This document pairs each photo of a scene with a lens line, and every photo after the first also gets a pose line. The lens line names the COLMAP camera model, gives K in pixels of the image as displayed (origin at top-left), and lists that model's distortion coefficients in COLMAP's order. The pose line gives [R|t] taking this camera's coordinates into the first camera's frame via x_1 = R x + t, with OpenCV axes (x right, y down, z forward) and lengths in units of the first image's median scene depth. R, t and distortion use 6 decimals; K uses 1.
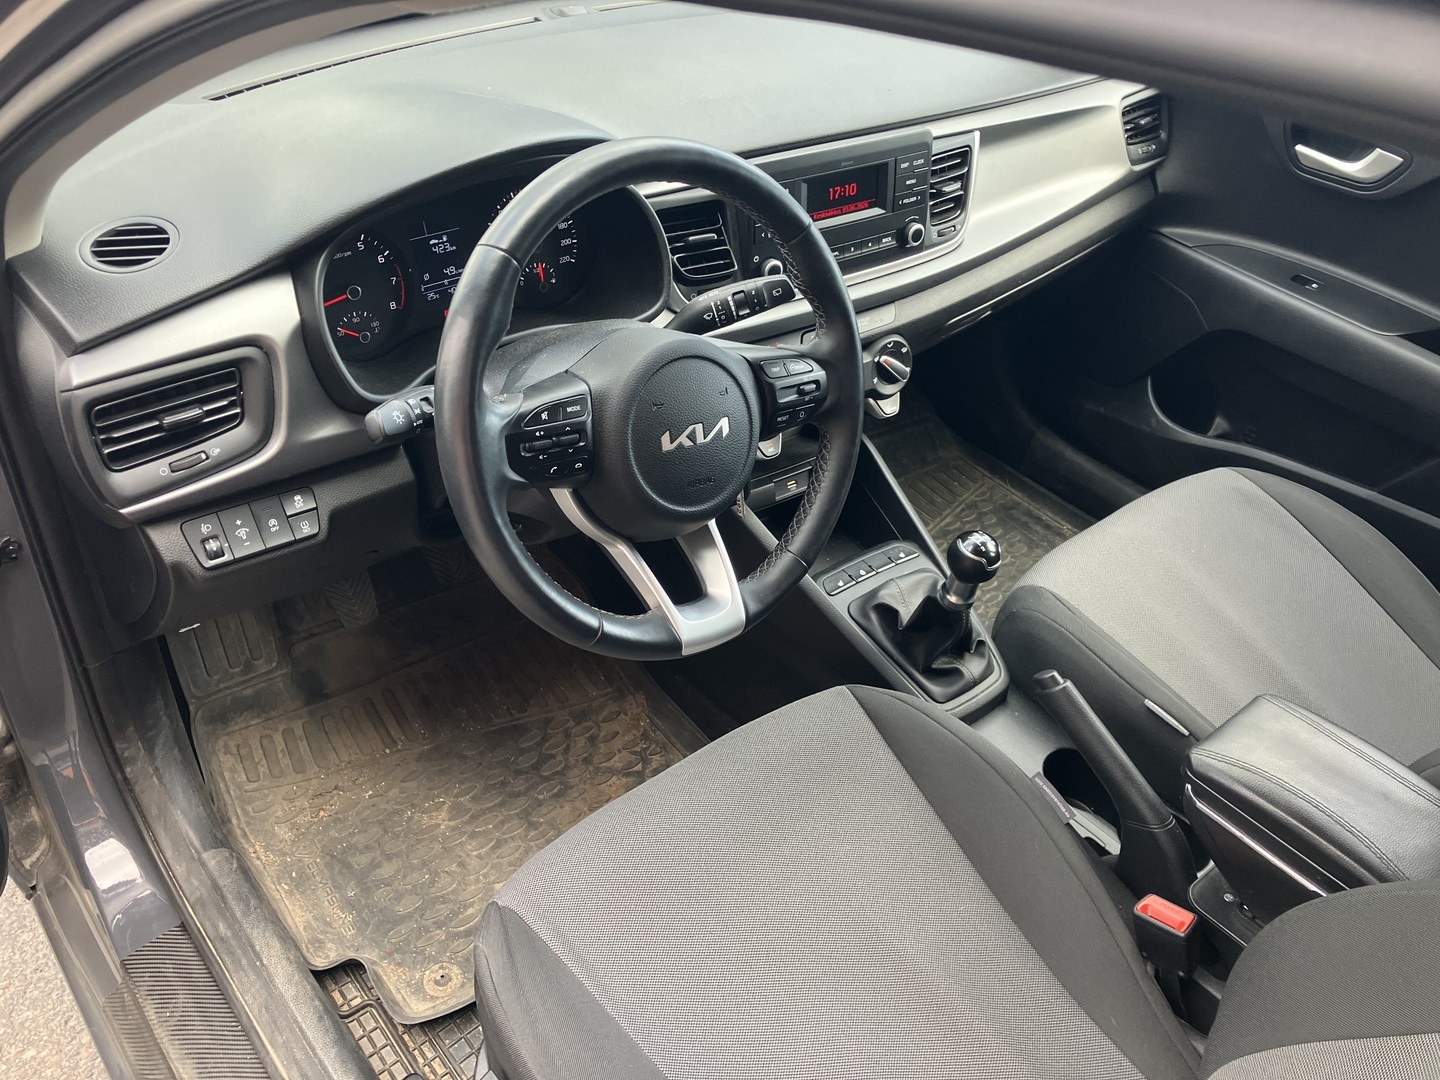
lens RADIAL K [[1218.9, 0, 689.8], [0, 1218.9, 539.8], [0, 0, 1]] dist [0.059005, -0.003623]
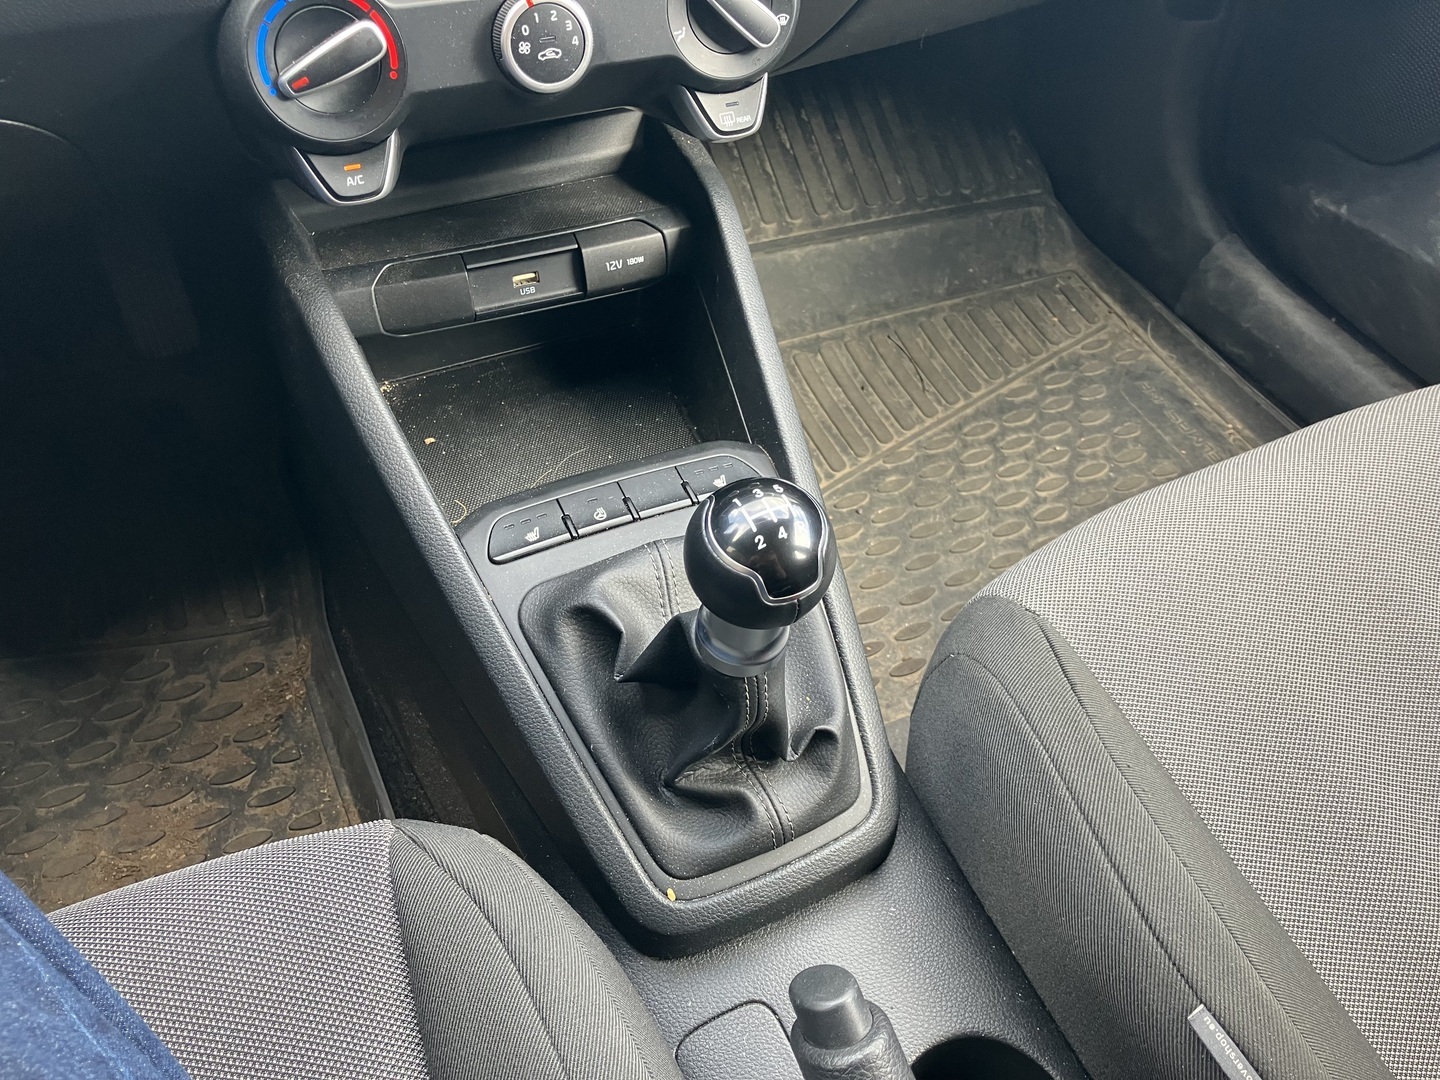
lens RADIAL K [[1182.5, 0, 708.9], [0, 1182.5, 535.7], [0, 0, 1]] dist [0.008659, -0.009424]
pose [[0.972304, 0.159596, -0.170748, 0.248924], [-0.126101, 0.973322, 0.191683, -0.048472], [0.196784, -0.164842, 0.966490, 0.608656]]
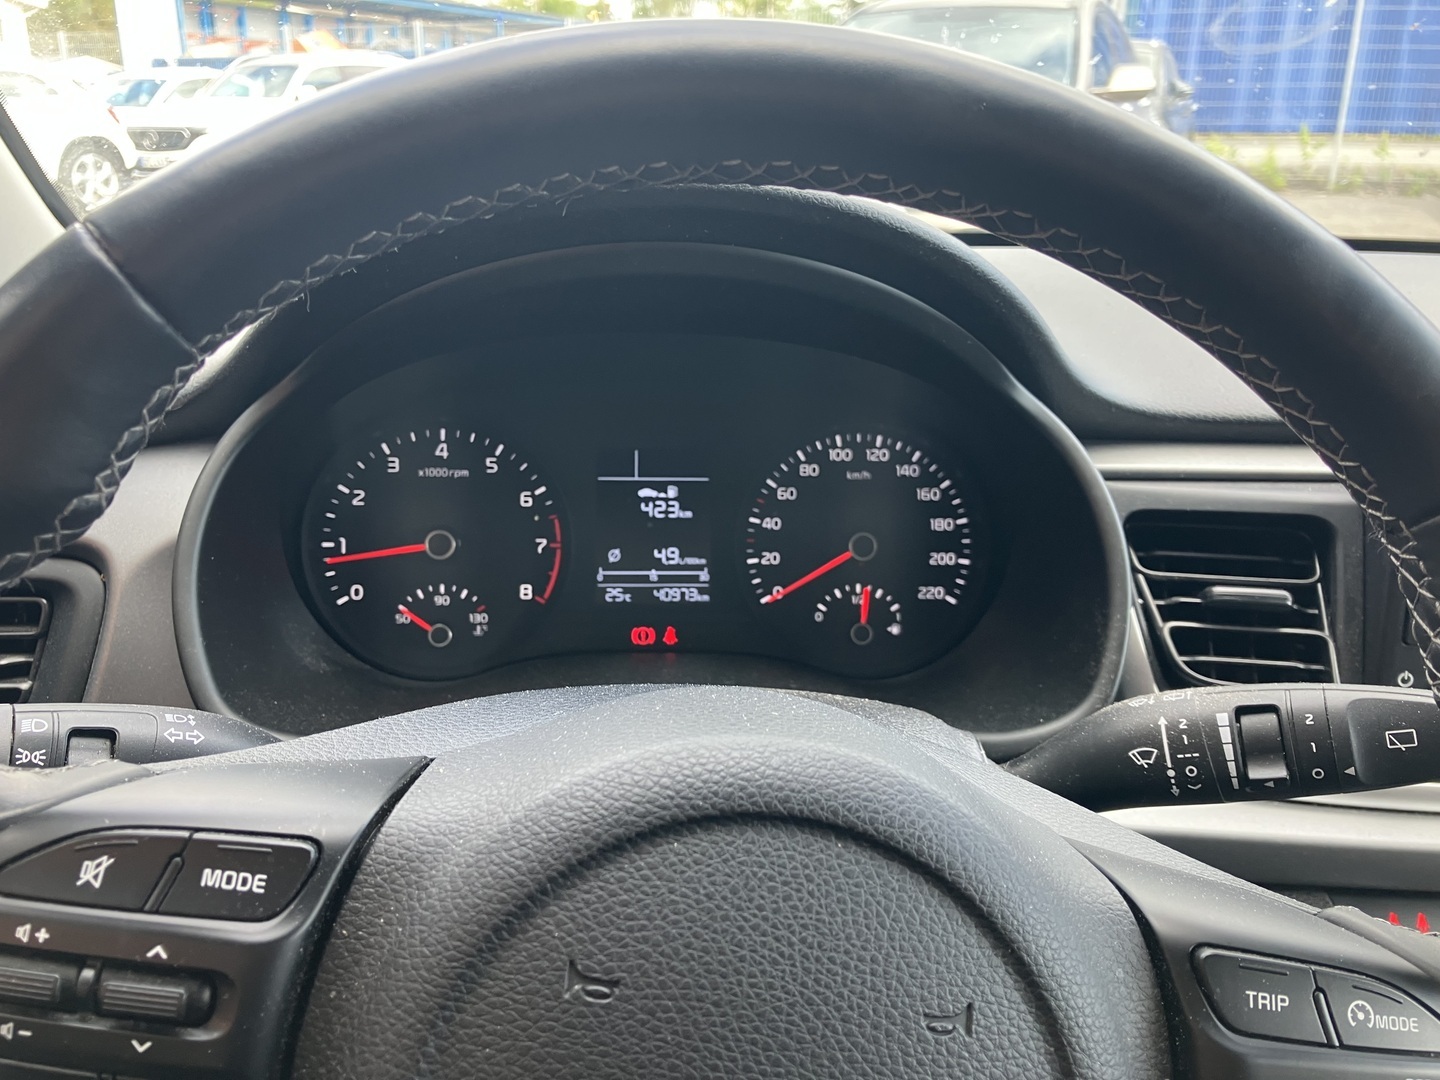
lens RADIAL K [[1182.5, 0, 708.9], [0, 1182.5, 535.7], [0, 0, 1]] dist [0.008659, -0.009424]
pose [[0.815654, 0.138890, -0.561621, 0.069926], [-0.335502, 0.904410, -0.263594, -0.088497], [0.471325, 0.403427, 0.784283, 0.522256]]
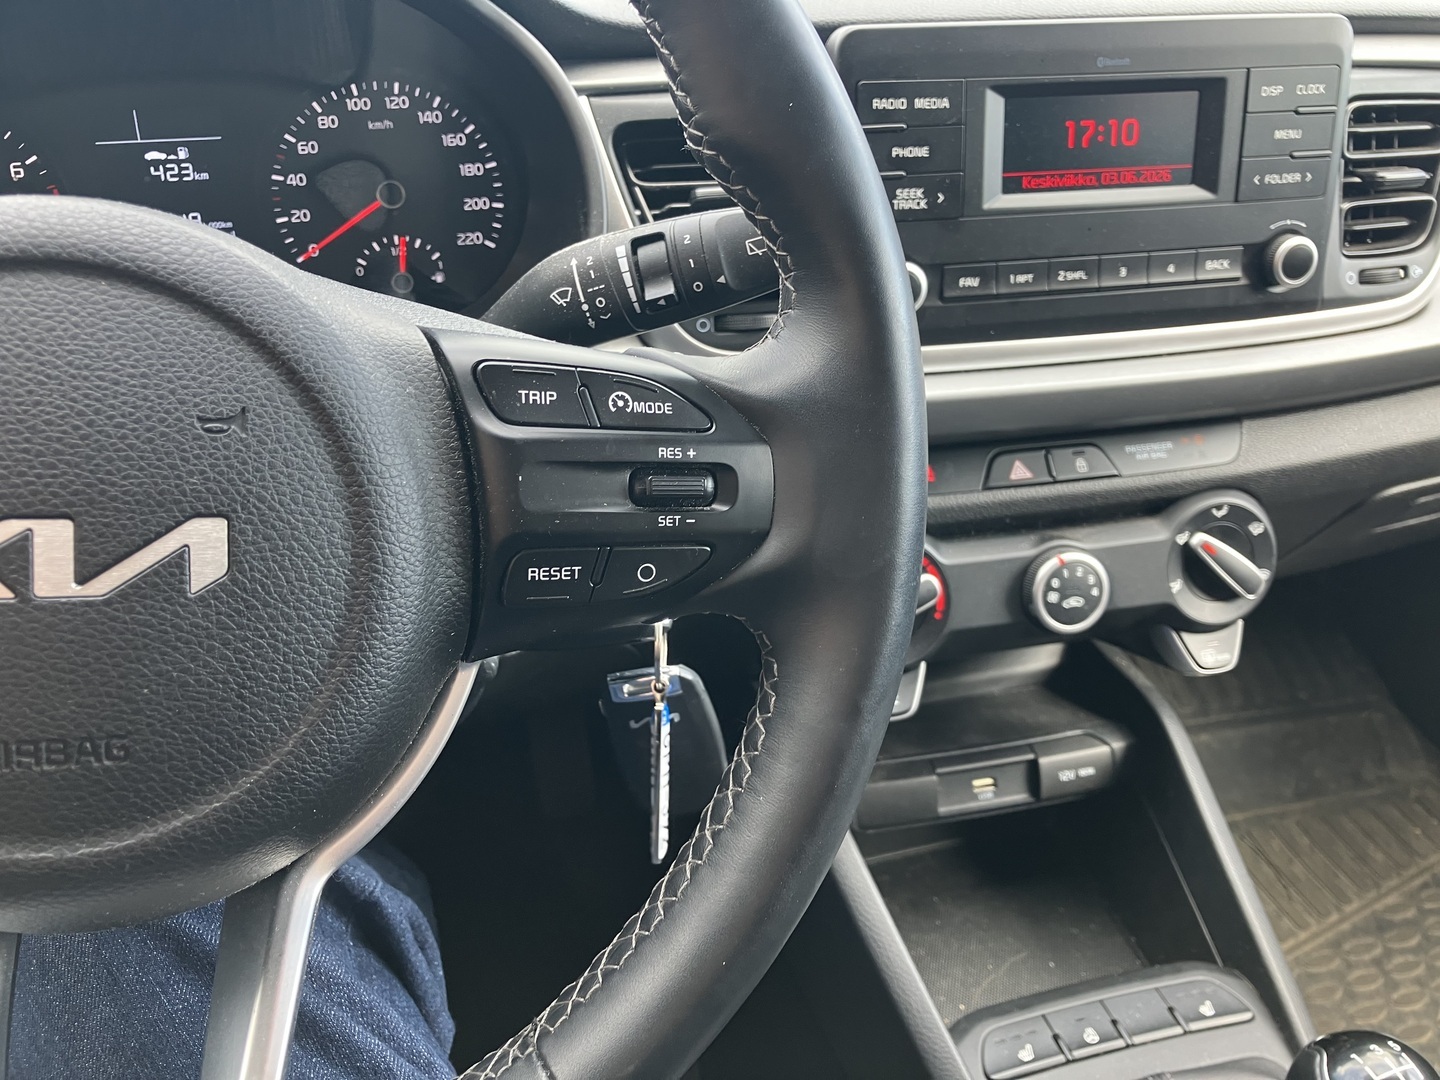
lens RADIAL K [[1189.6, 0, 732.3], [0, 1189.6, 522.0], [0, 0, 1]] dist [0.011657, 0.000759]
pose [[0.930825, 0.109728, -0.348604, 0.149959], [-0.177119, 0.969801, -0.167676, -0.052454], [0.319677, 0.217821, 0.922150, 0.546453]]
